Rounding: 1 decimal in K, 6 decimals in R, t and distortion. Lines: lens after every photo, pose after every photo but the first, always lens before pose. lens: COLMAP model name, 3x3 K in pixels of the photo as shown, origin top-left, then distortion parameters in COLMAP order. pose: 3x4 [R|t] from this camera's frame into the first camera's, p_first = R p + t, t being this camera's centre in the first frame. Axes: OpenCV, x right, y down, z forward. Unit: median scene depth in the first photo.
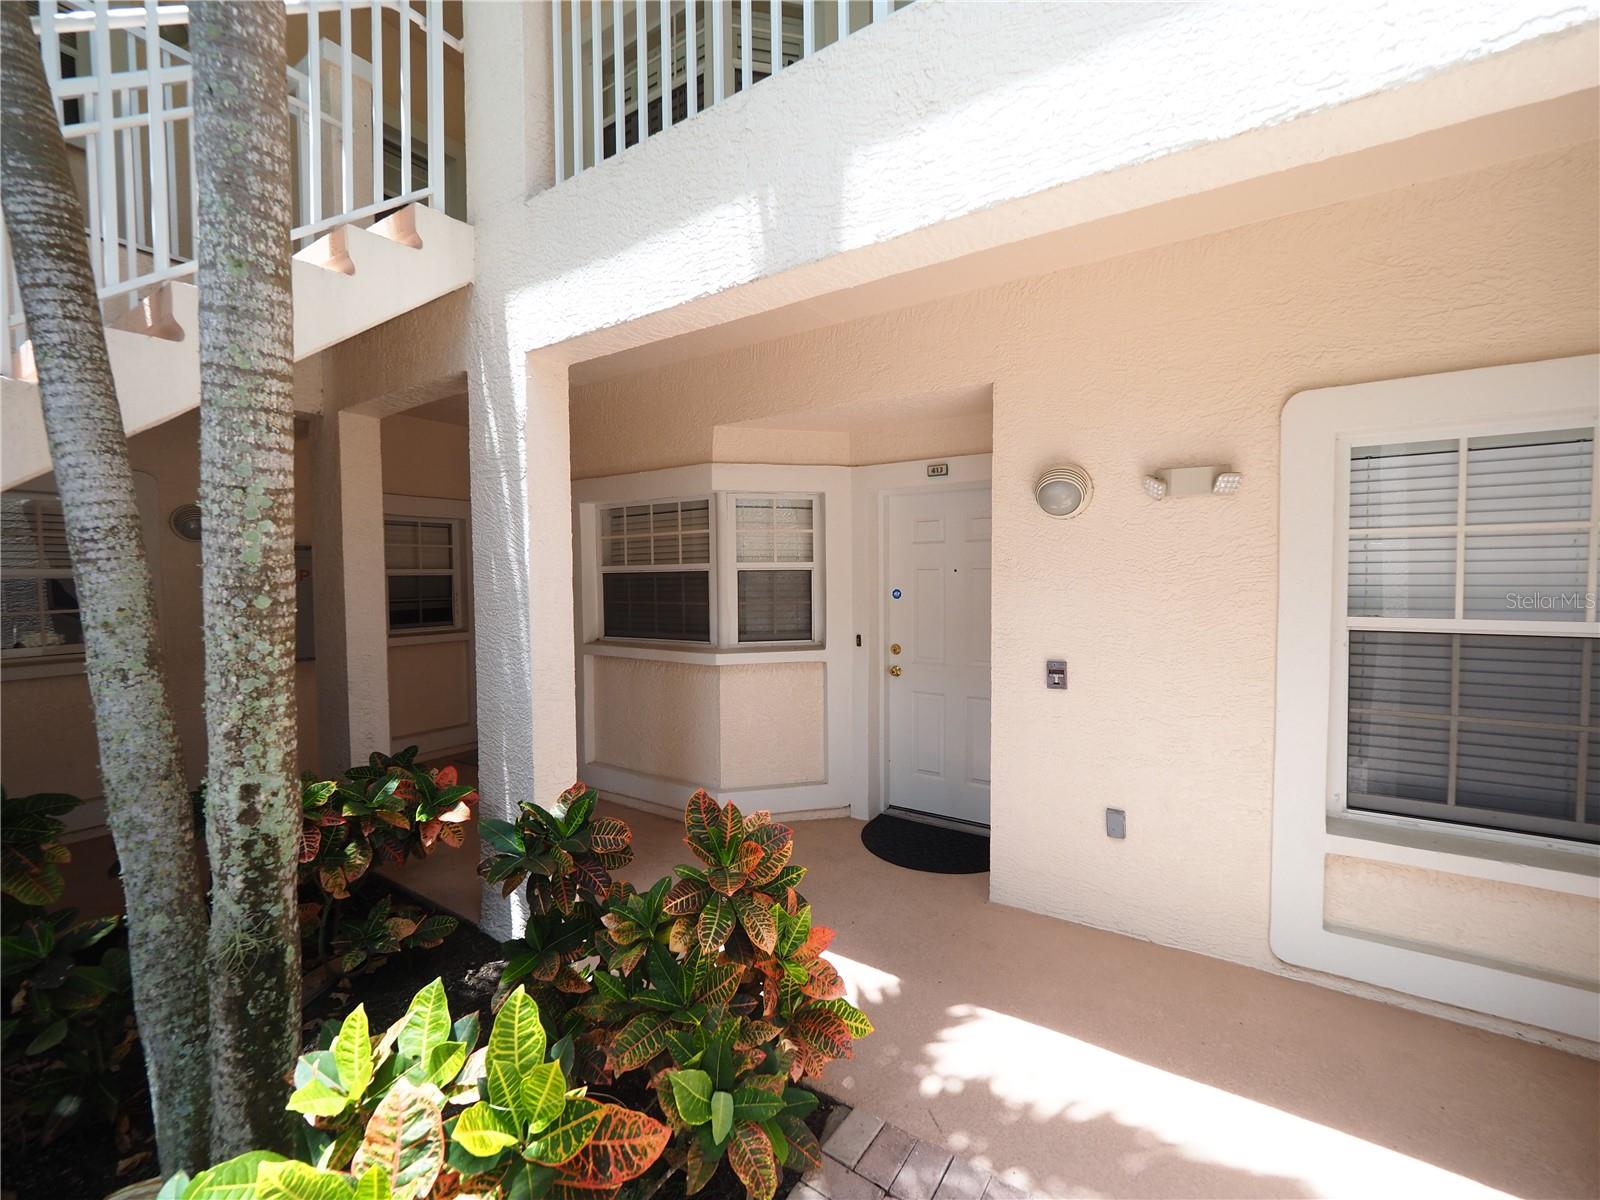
lens RADIAL K [[674.5, 0, 798.4], [0, 674.5, 603.2], [0, 0, 1]] dist [-0.009426, 0.003994]
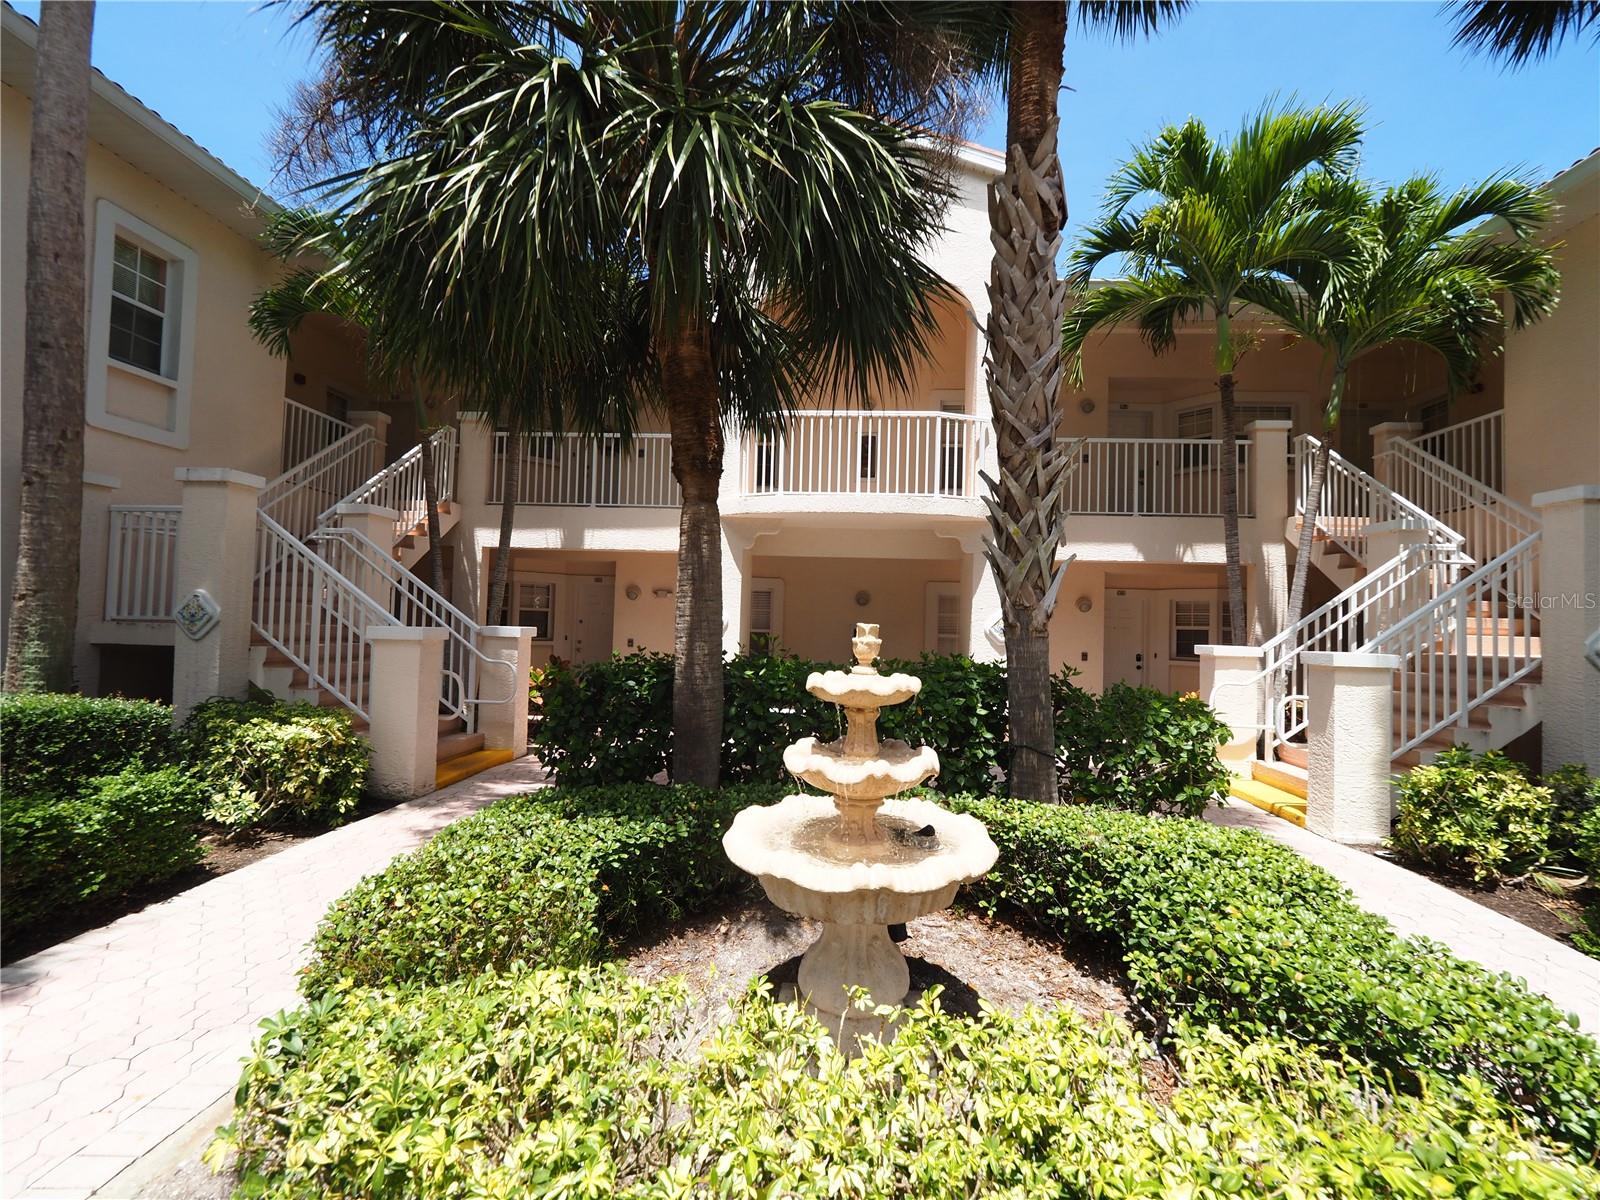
lens RADIAL K [[674.5, 0, 801.2], [0, 674.5, 599.3], [0, 0, 1]] dist [-0.009426, 0.003994]
pose [[0.866153, 0.040786, 0.498111, -0.623225], [-0.011402, 0.998018, -0.061892, 0.081489], [-0.499648, 0.047928, 0.864901, -2.543528]]
